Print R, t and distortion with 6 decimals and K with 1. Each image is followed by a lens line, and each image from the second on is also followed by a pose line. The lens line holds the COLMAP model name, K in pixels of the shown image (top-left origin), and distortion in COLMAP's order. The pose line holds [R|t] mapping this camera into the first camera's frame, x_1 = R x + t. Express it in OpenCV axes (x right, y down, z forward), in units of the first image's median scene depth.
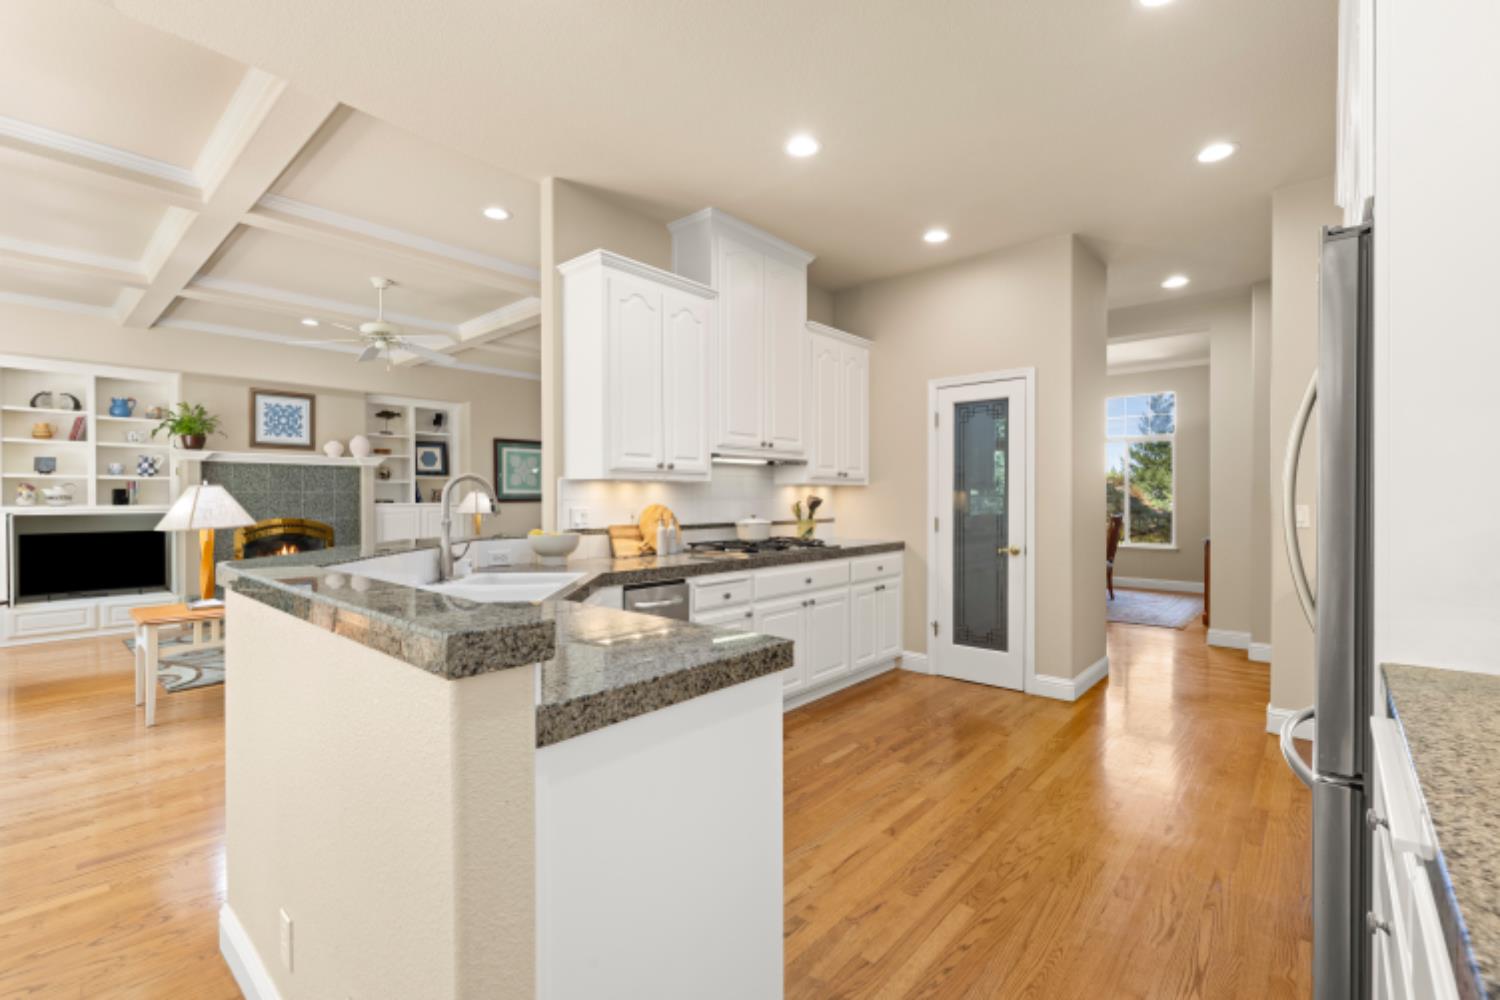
lens RADIAL K [[660.0, 0, 750.0], [0, 660.0, 500.0], [0, 0, 1]] dist [0.000298, -0.000057]
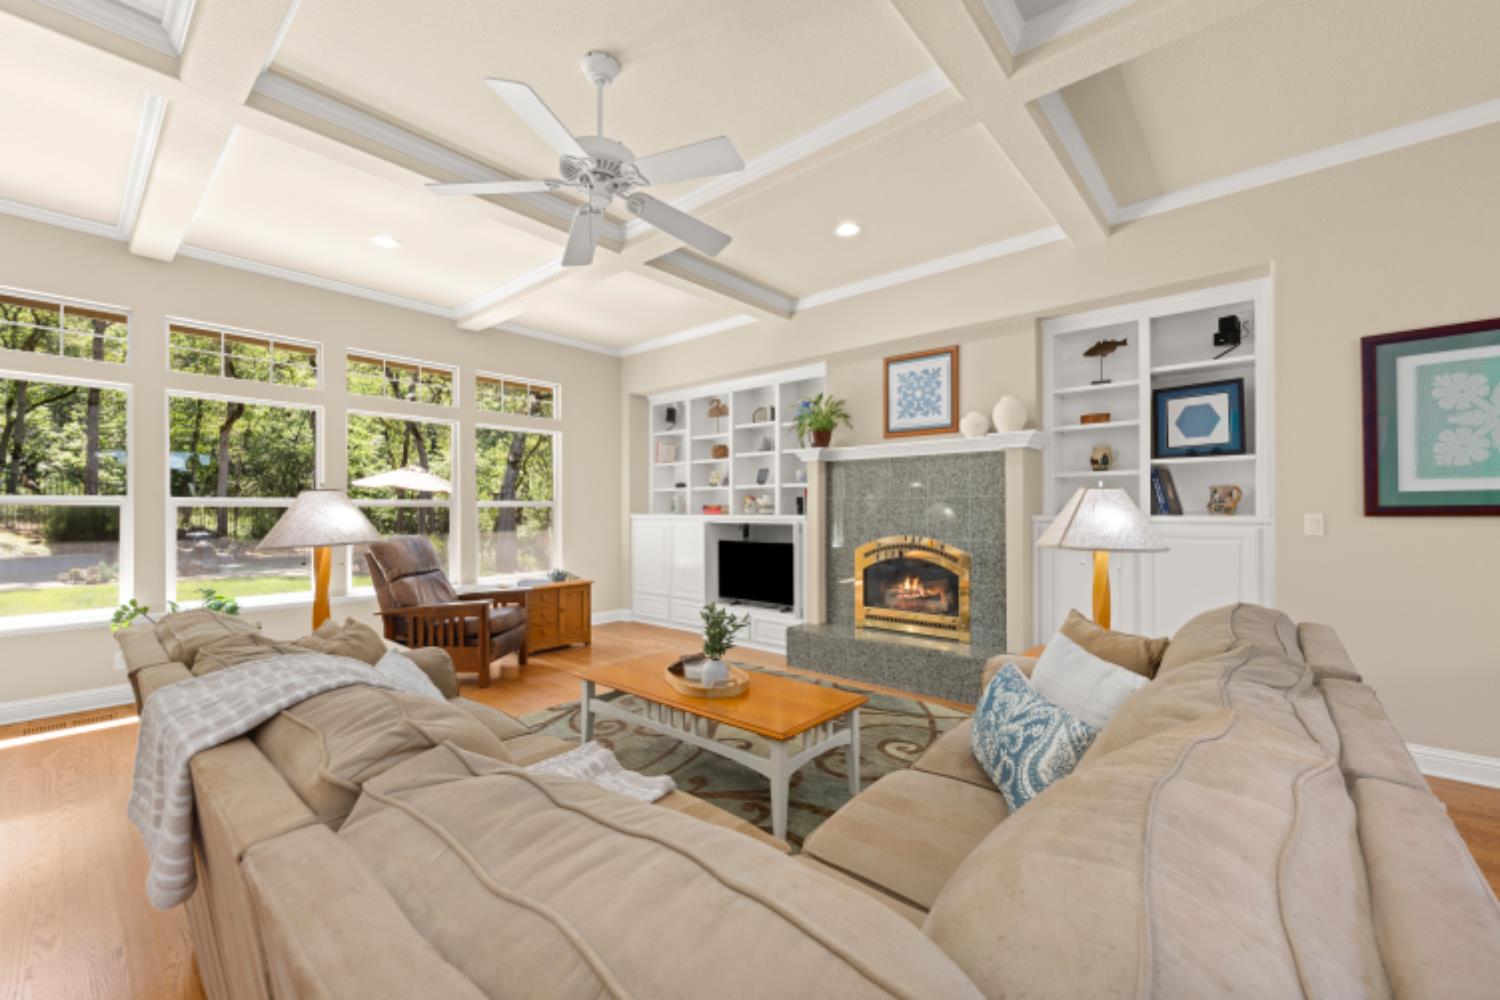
lens RADIAL K [[601.2, 0, 756.1], [0, 601.2, 500.9], [0, 0, 1]] dist [0.002918, 0.000073]
pose [[0.016458, -0.010100, -0.999814, -0.082400], [0.000384, 0.999949, -0.010095, -0.002562], [0.999864, -0.000218, 0.016461, 0.803658]]
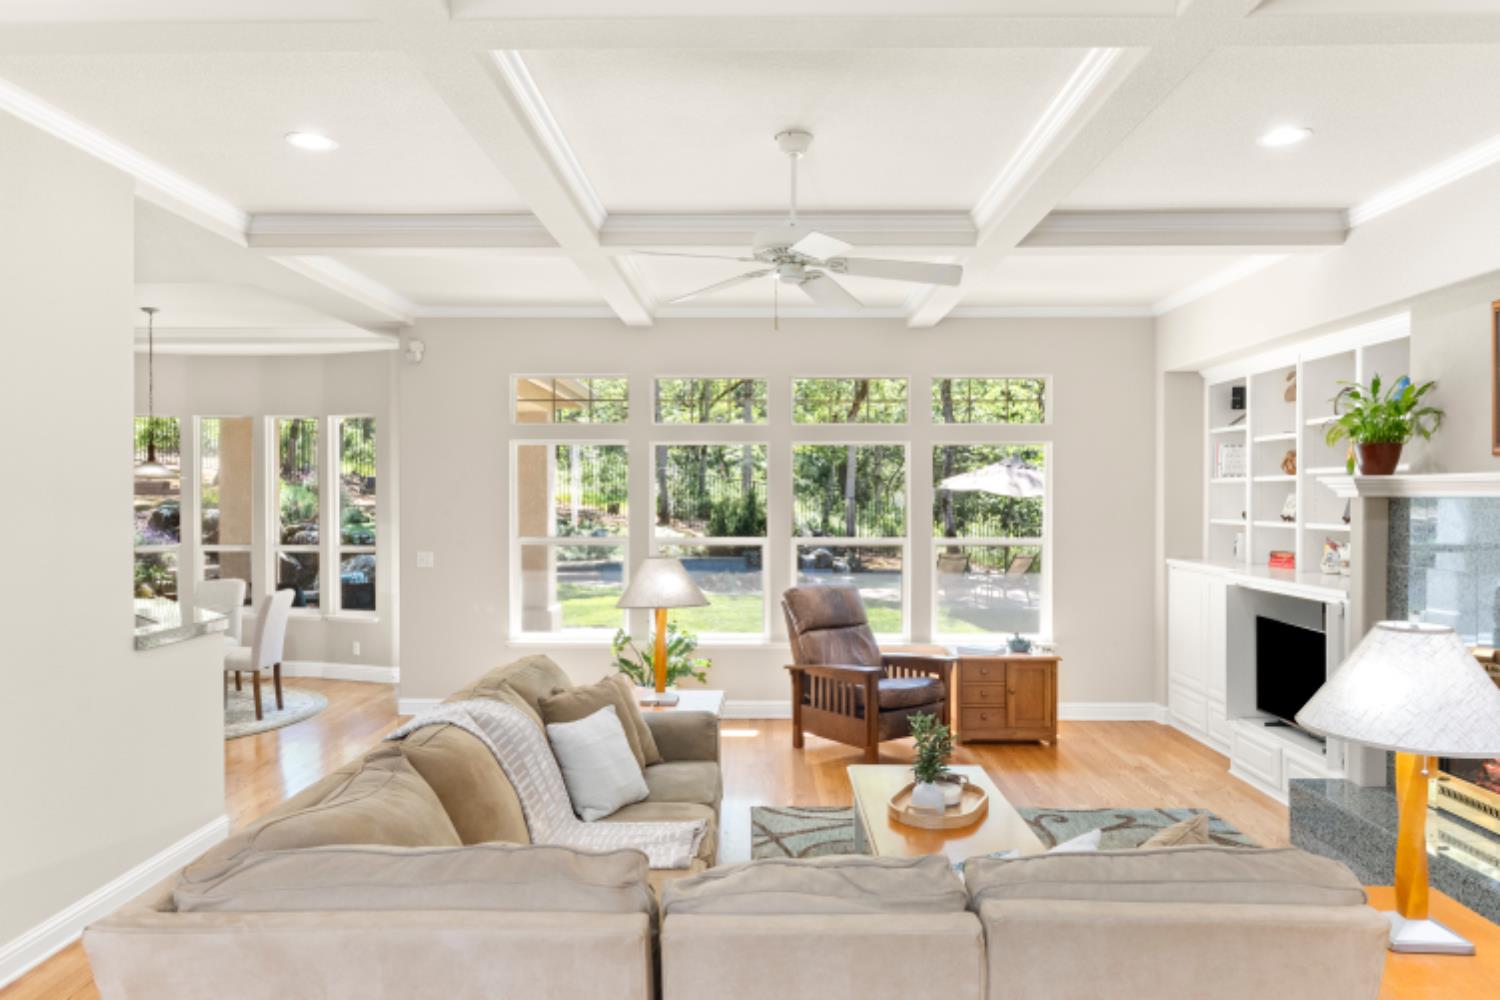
lens RADIAL K [[1005.2, 0, 750.0], [0, 1005.2, 500.0], [0, 0, 1]] dist [-0.003762, 0.002358]
pose [[-0.759577, 0.005027, -0.650398, -0.048444], [-0.000601, 0.999964, 0.008431, -0.056558], [0.650417, 0.006795, -0.759547, 1.104470]]
